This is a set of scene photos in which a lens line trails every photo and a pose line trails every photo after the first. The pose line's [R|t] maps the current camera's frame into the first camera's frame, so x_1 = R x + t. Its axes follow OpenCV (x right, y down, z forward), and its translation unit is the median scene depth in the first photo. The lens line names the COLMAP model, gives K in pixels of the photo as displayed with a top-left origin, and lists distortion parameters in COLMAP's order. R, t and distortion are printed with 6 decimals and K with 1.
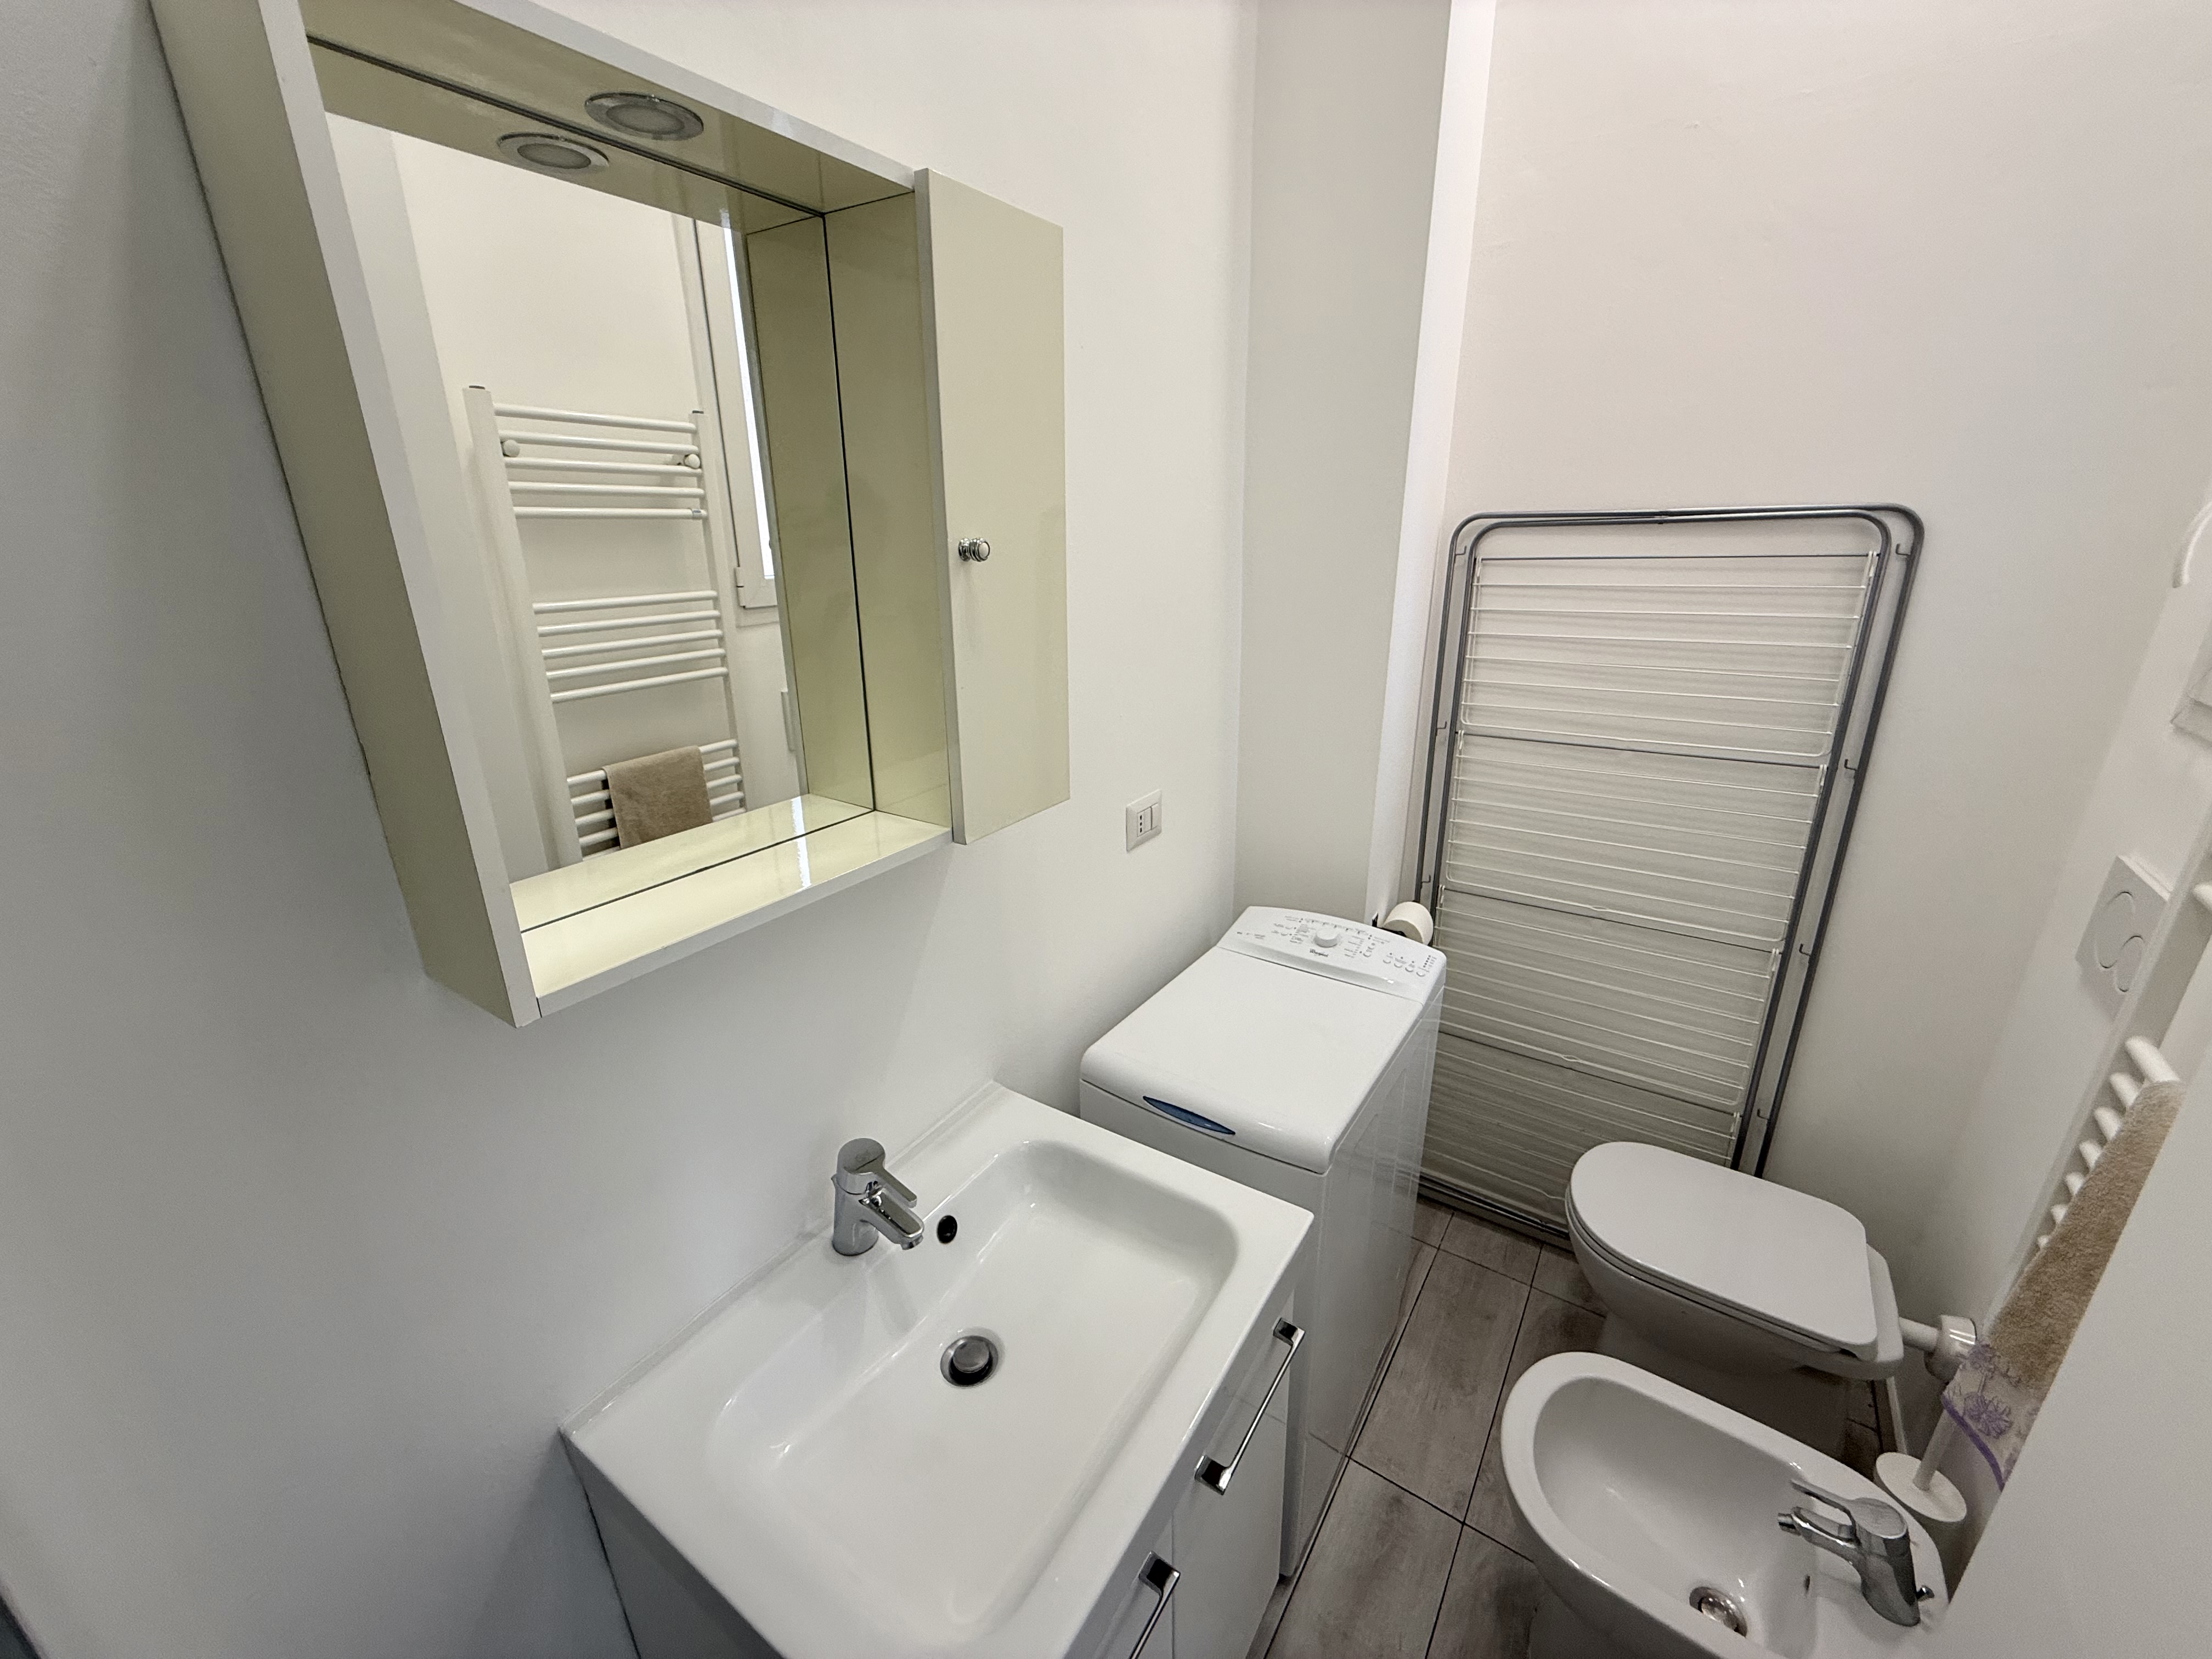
lens RADIAL K [[882.8, 0, 1101.7], [0, 882.8, 823.4], [0, 0, 1]] dist [-0.000436, 0.000502]
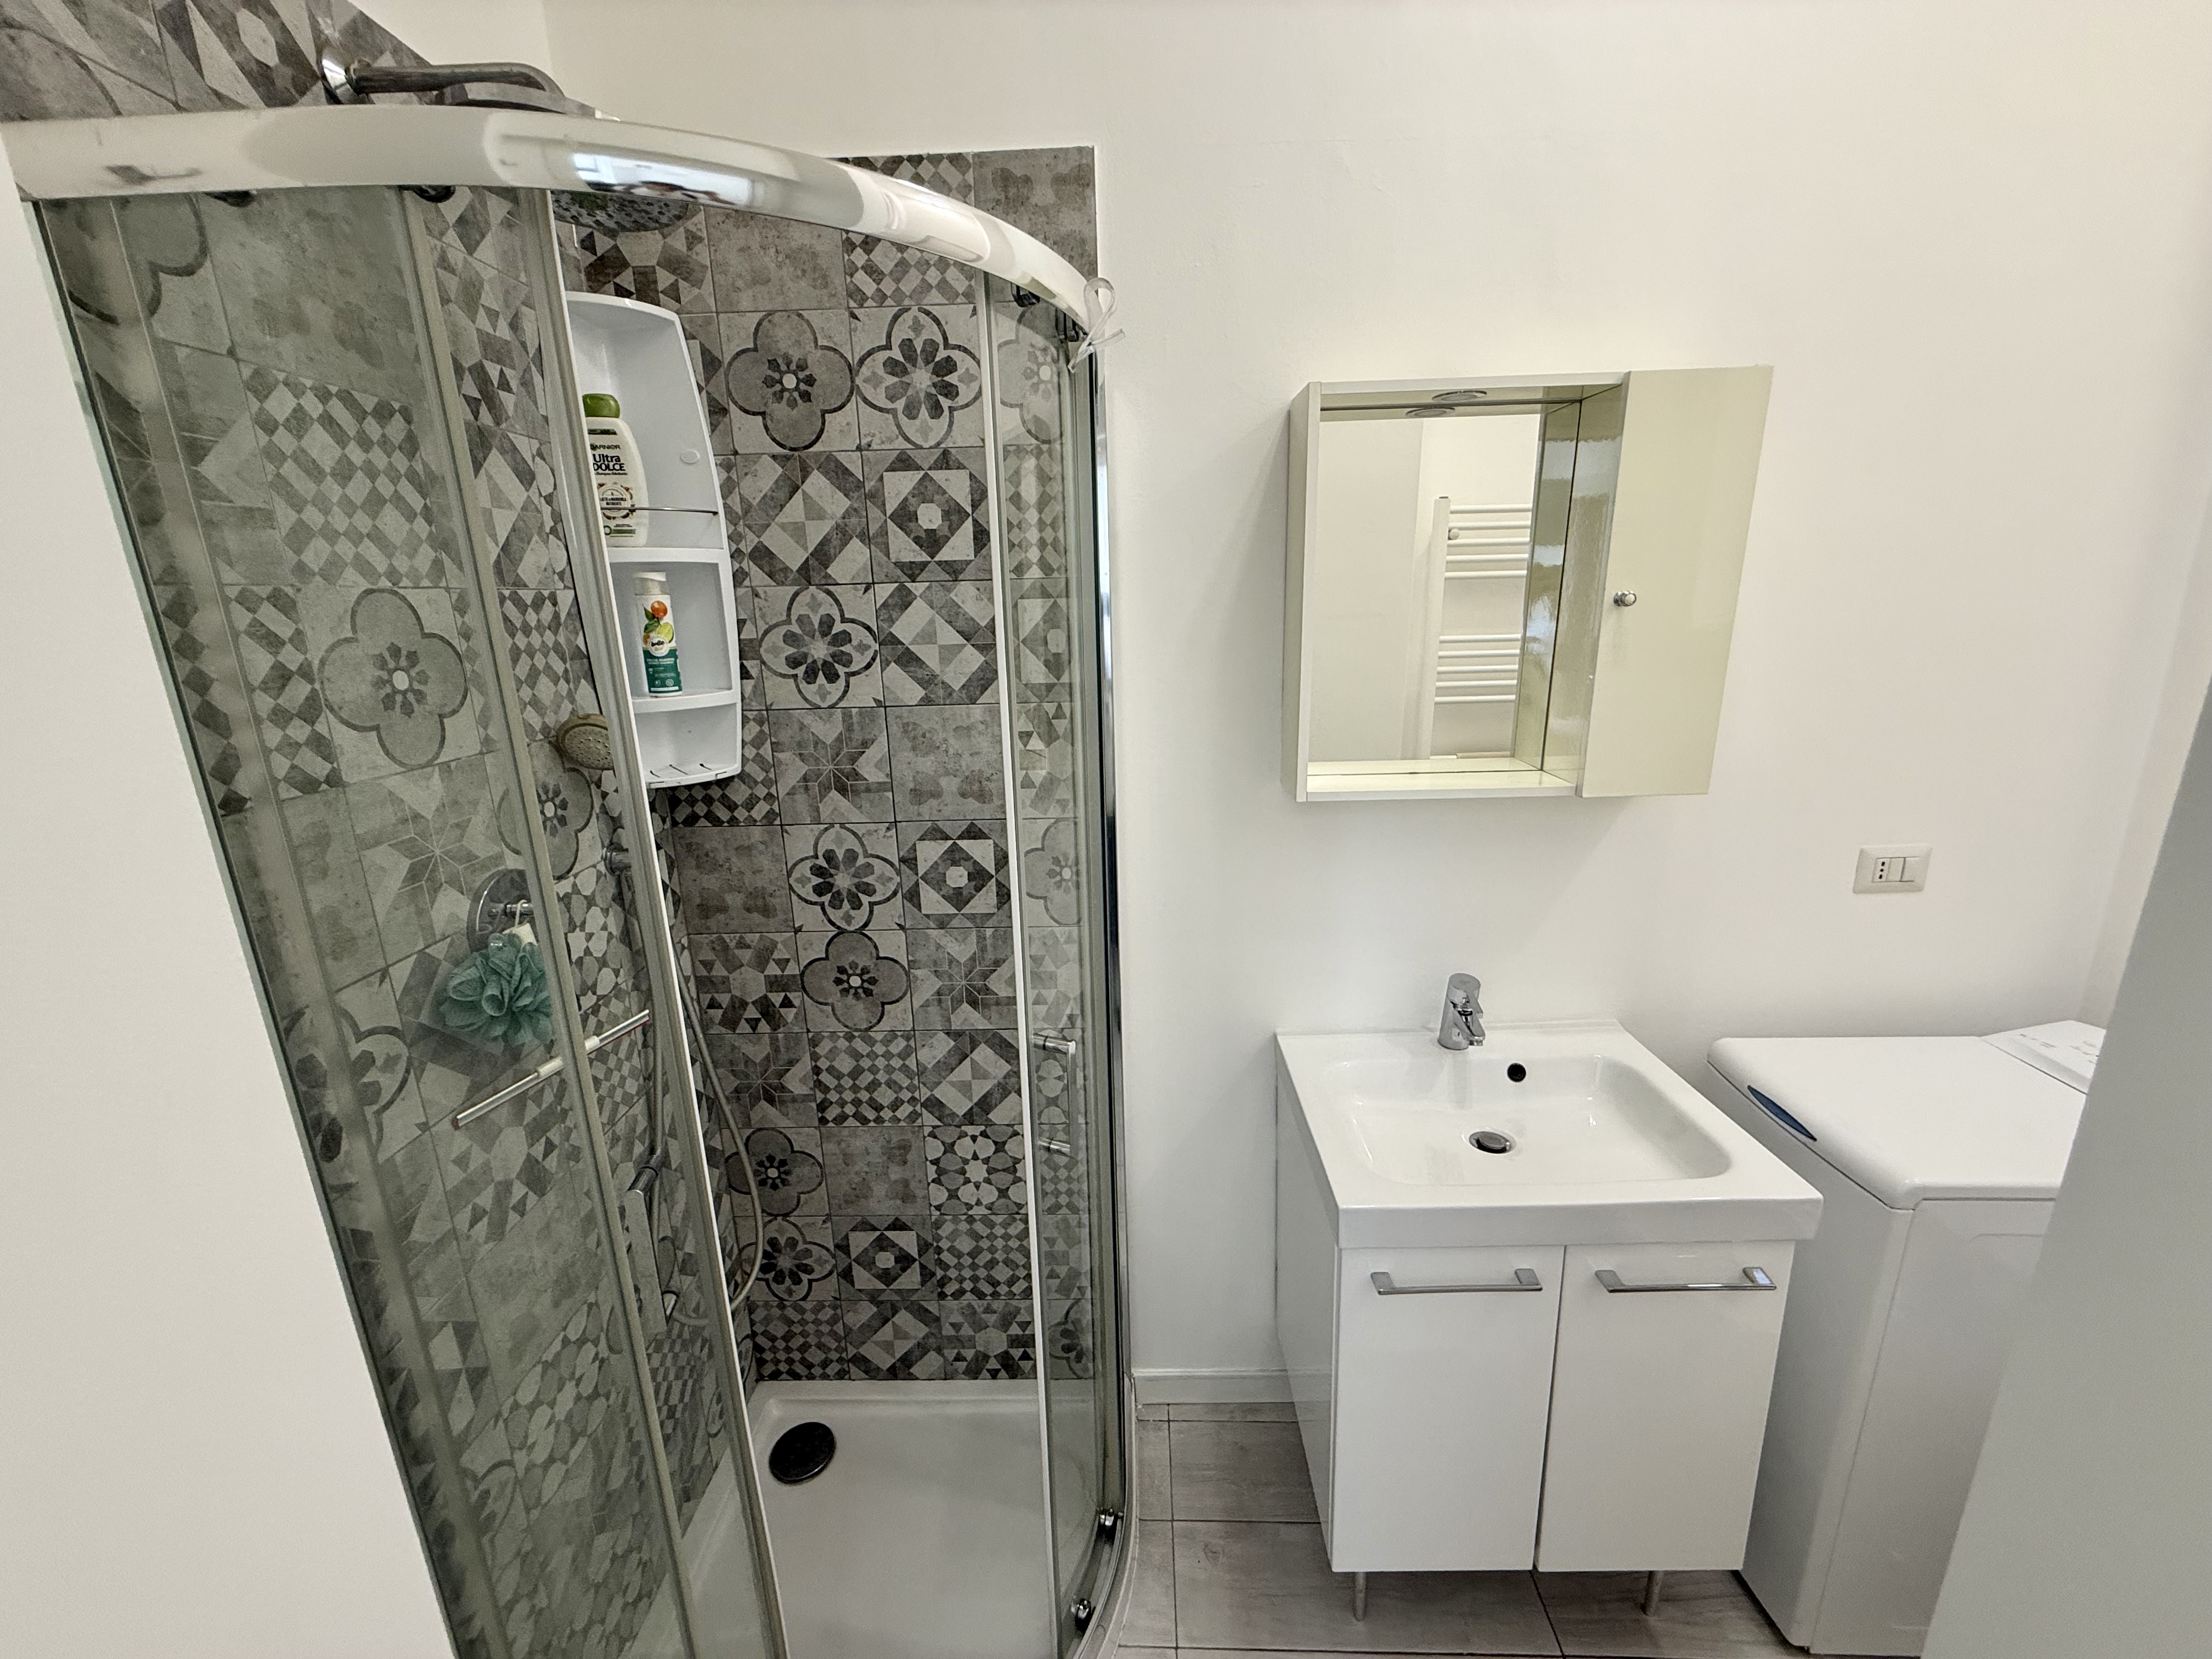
lens RADIAL K [[882.8, 0, 1100.7], [0, 882.8, 822.3], [0, 0, 1]] dist [-0.000436, 0.000502]
pose [[0.529943, 0.204526, -0.823000, 0.485613], [-0.249330, 0.965166, 0.079309, 0.112256], [0.810552, 0.163169, 0.562477, -0.355279]]
